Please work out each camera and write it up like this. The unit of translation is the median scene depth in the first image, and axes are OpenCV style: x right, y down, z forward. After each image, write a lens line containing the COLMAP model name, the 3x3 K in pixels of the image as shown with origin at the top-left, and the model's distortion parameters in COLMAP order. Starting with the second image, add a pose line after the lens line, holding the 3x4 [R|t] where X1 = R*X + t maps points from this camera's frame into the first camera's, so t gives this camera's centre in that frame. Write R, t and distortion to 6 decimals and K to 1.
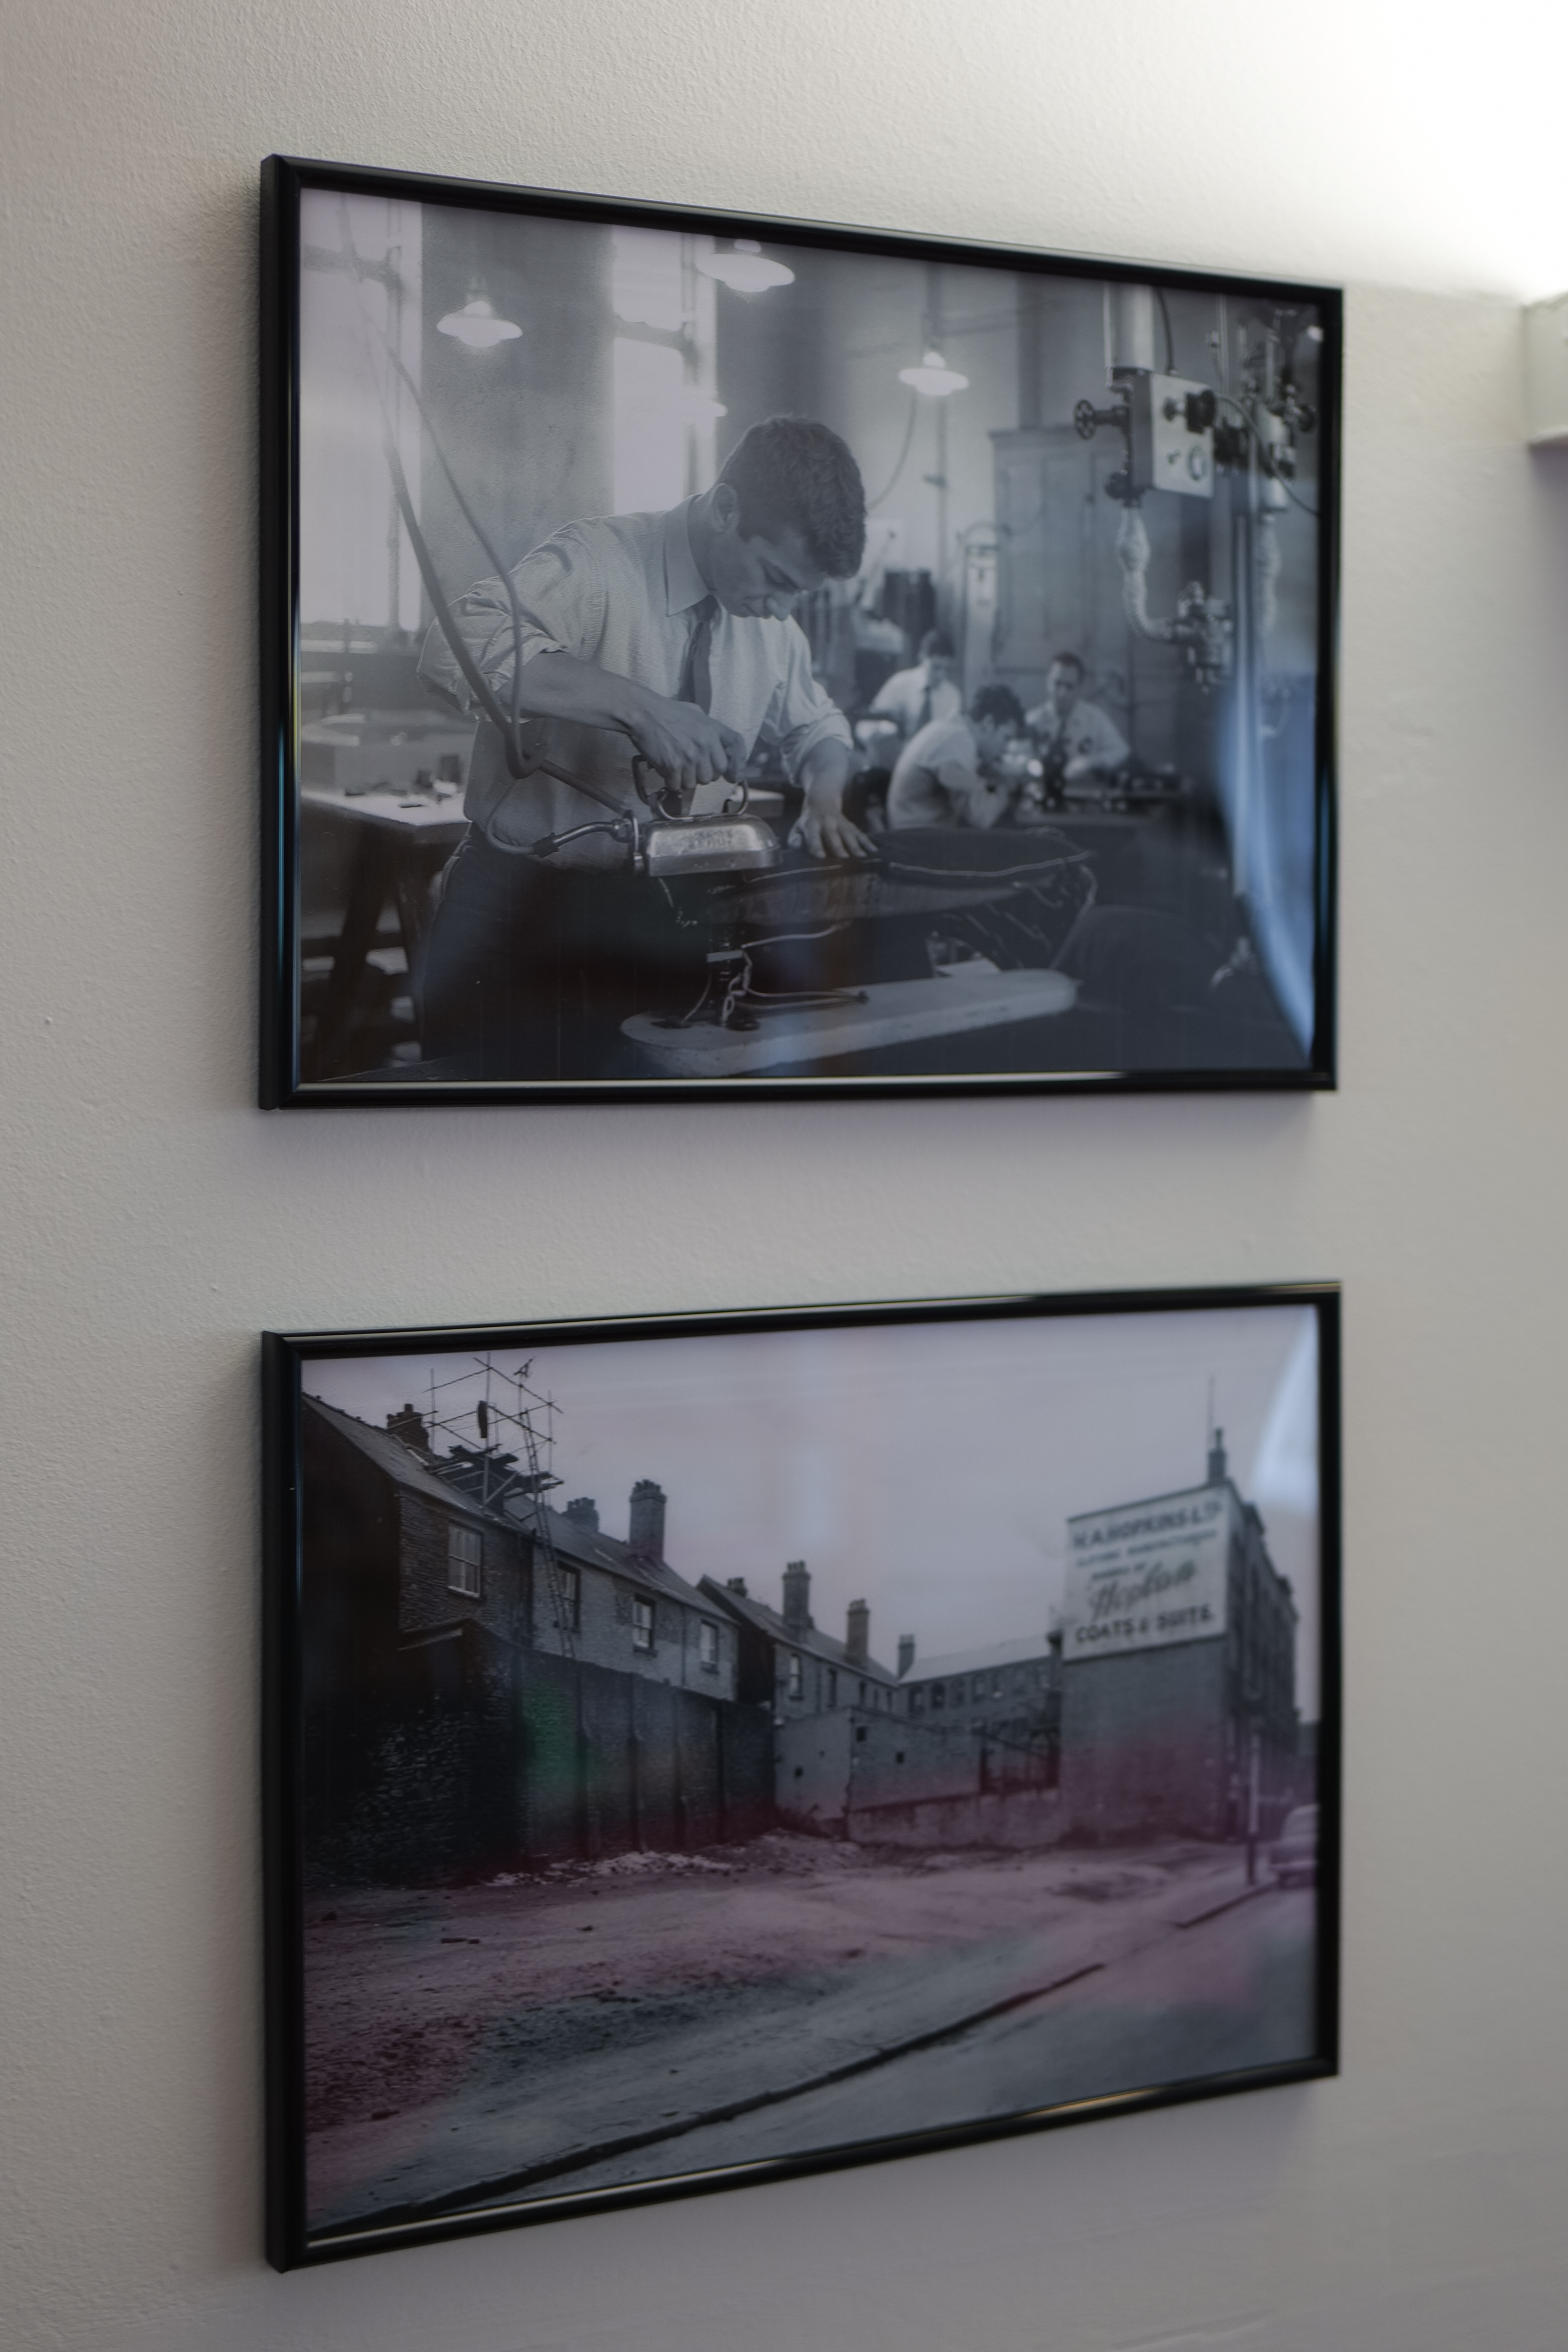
lens RADIAL K [[3288.7, 0, 784.3], [0, 3288.7, 1183.5], [0, 0, 1]] dist [-0.002450, 0.000000]
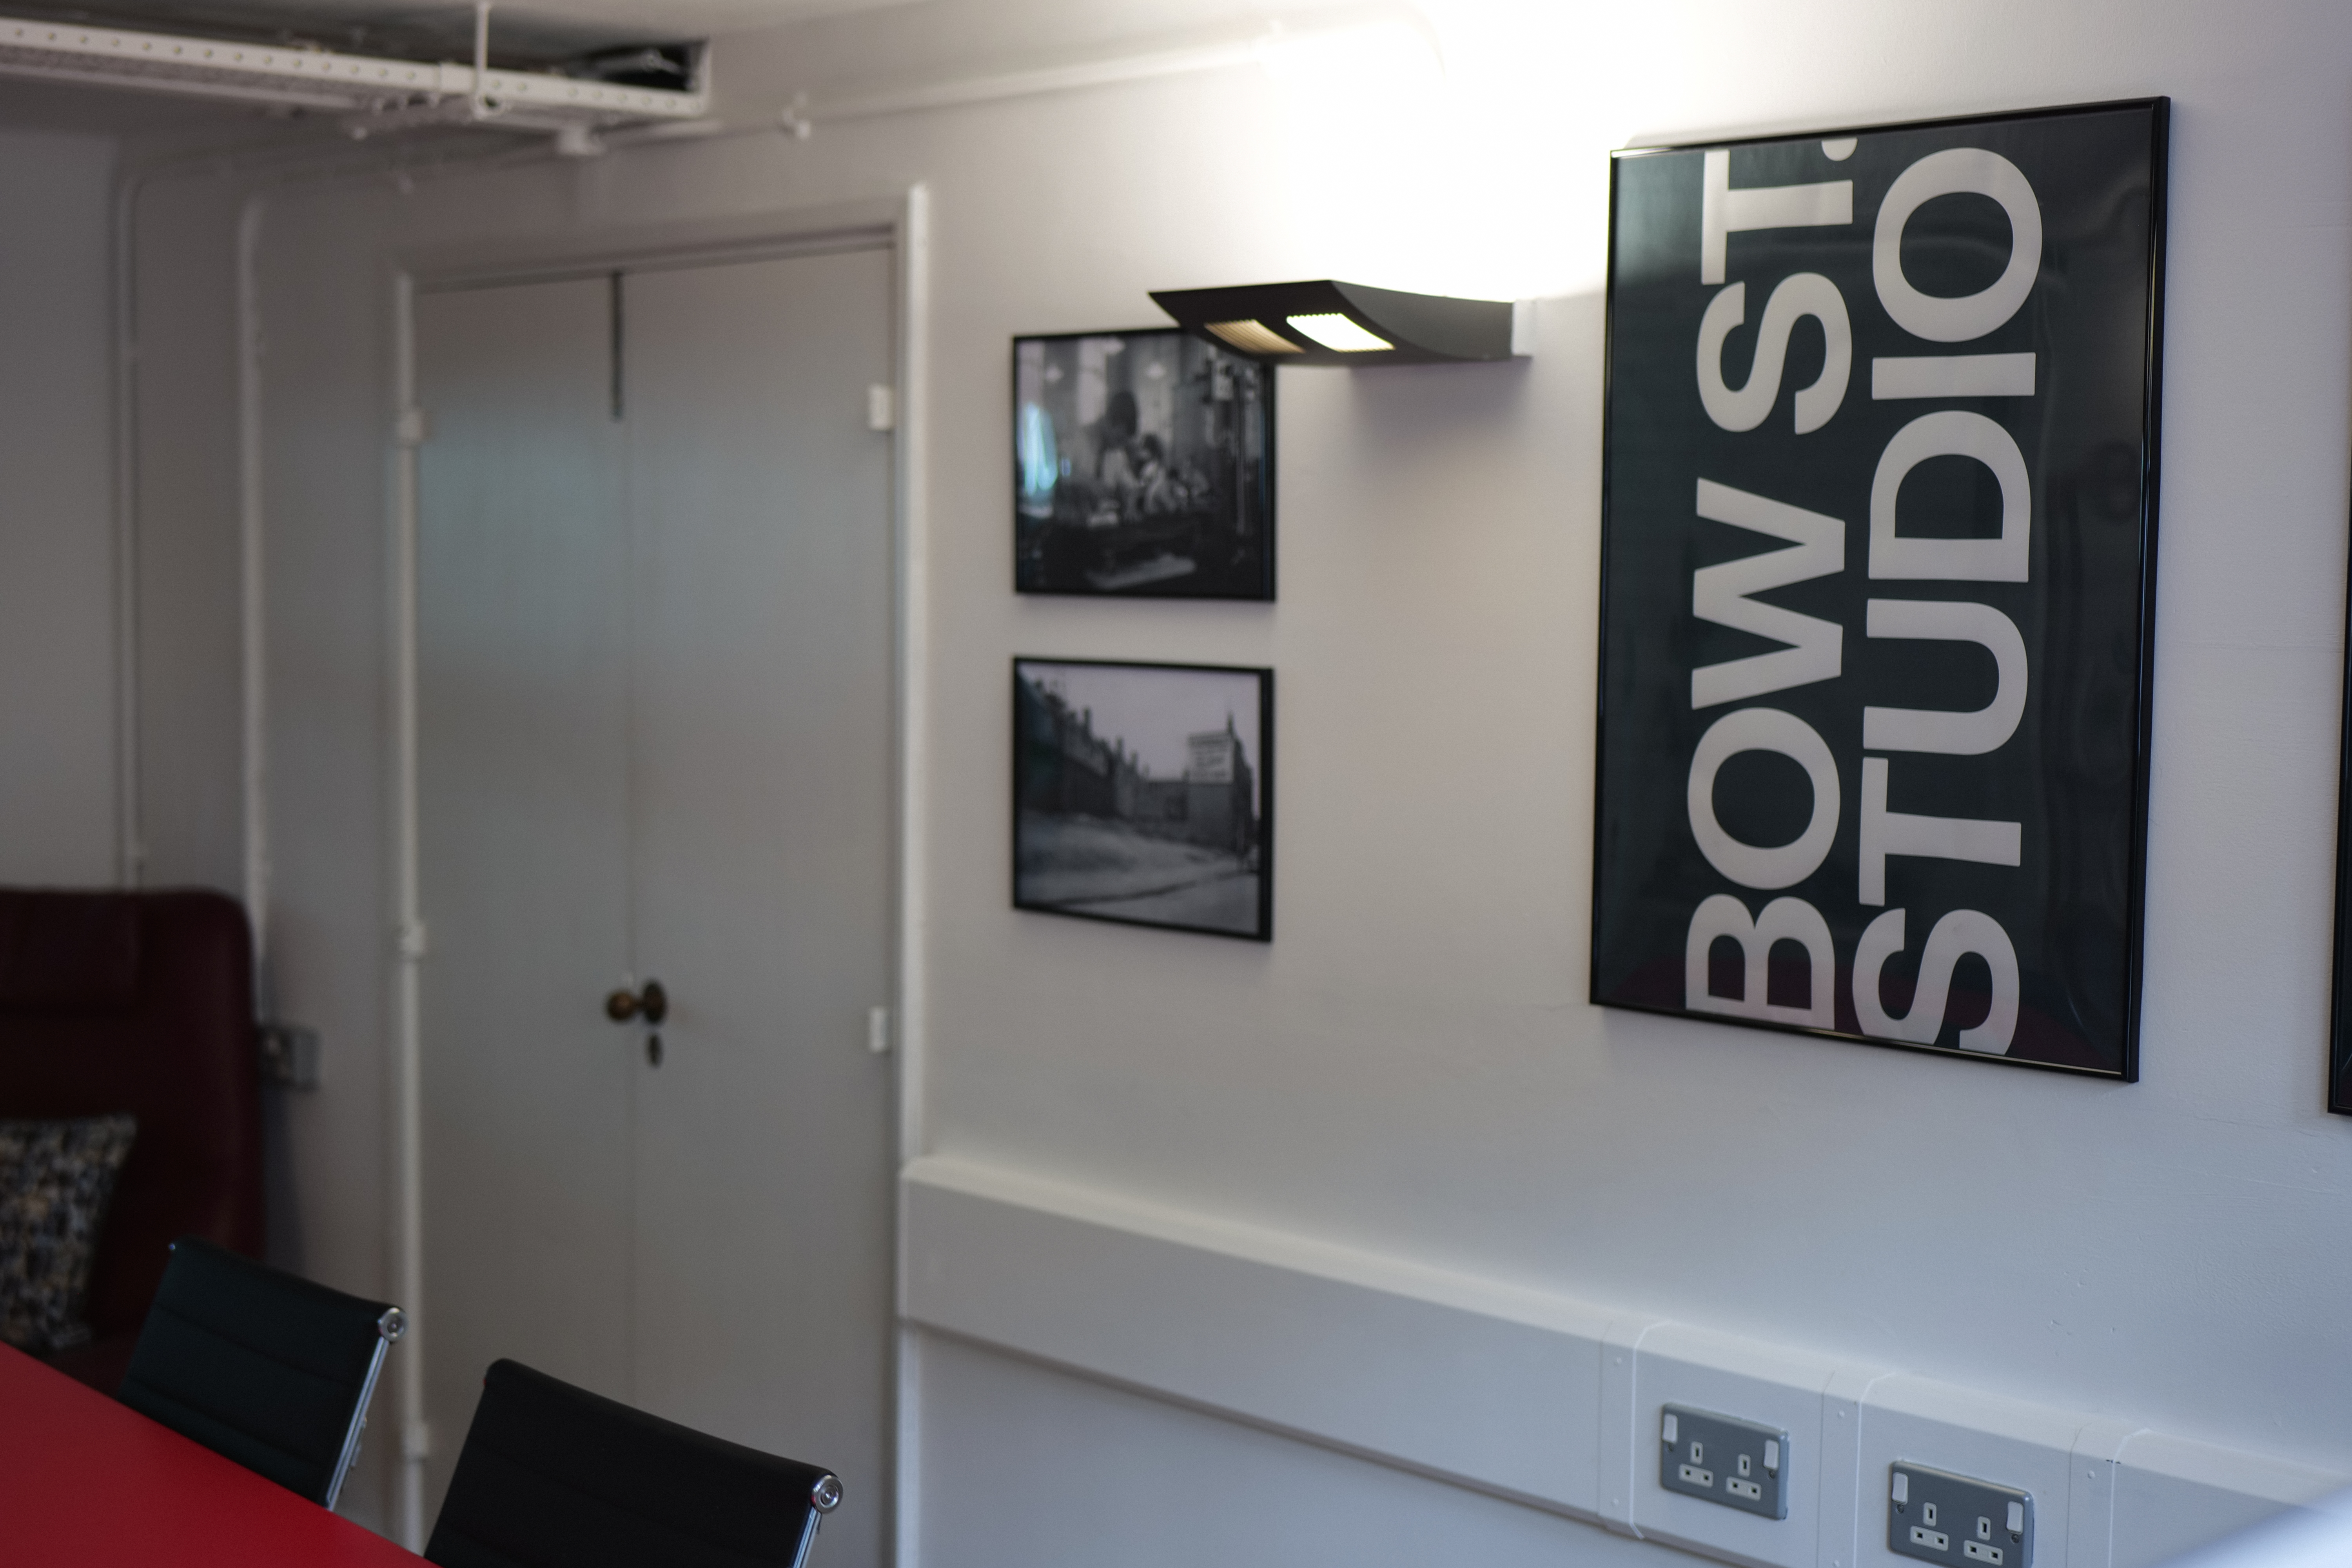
lens RADIAL K [[3288.6, 0, 1175.8], [0, 3288.6, 780.6], [0, 0, 1]] dist [-0.002450, 0.000000]
pose [[0.288804, 0.100631, -0.952085, 3.107091], [-0.021312, 0.994890, 0.098690, -0.165656], [0.957151, -0.008211, 0.289473, 0.096607]]
